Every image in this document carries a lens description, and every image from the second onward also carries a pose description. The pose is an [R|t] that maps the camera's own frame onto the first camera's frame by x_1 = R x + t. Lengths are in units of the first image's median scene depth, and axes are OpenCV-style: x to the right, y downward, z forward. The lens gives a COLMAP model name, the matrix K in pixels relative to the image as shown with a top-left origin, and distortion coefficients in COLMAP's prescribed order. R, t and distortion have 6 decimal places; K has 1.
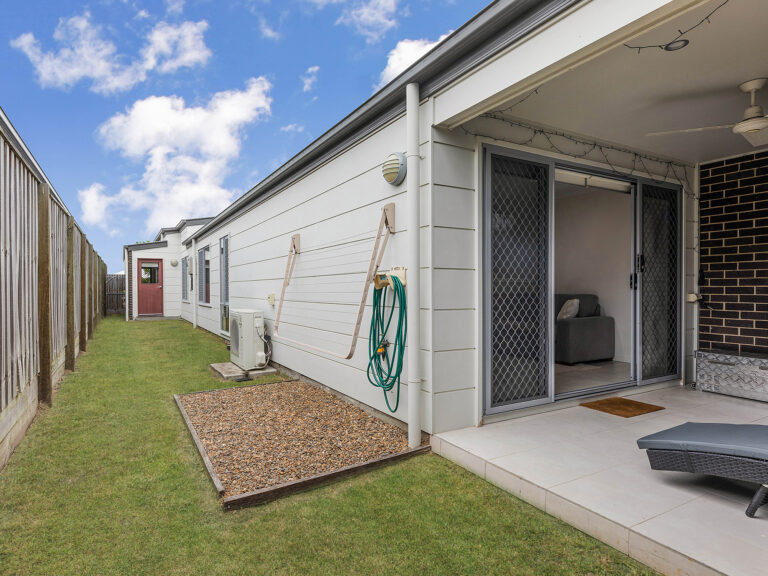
lens RADIAL K [[434.1, 0, 384.0], [0, 434.1, 288.0], [0, 0, 1]] dist [0.000873, 0.000282]
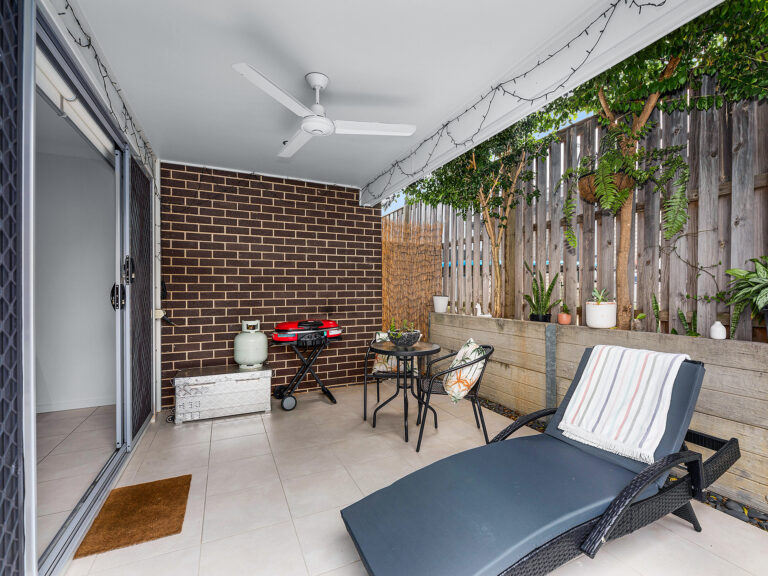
lens RADIAL K [[347.5, 0, 384.0], [0, 347.5, 288.0], [0, 0, 1]] dist [0.000104, -0.000005]
pose [[0.109833, 0.013610, 0.993857, 0.086137], [0.004577, 0.999889, -0.014198, -0.017058], [-0.993939, 0.006108, 0.109759, 0.492790]]
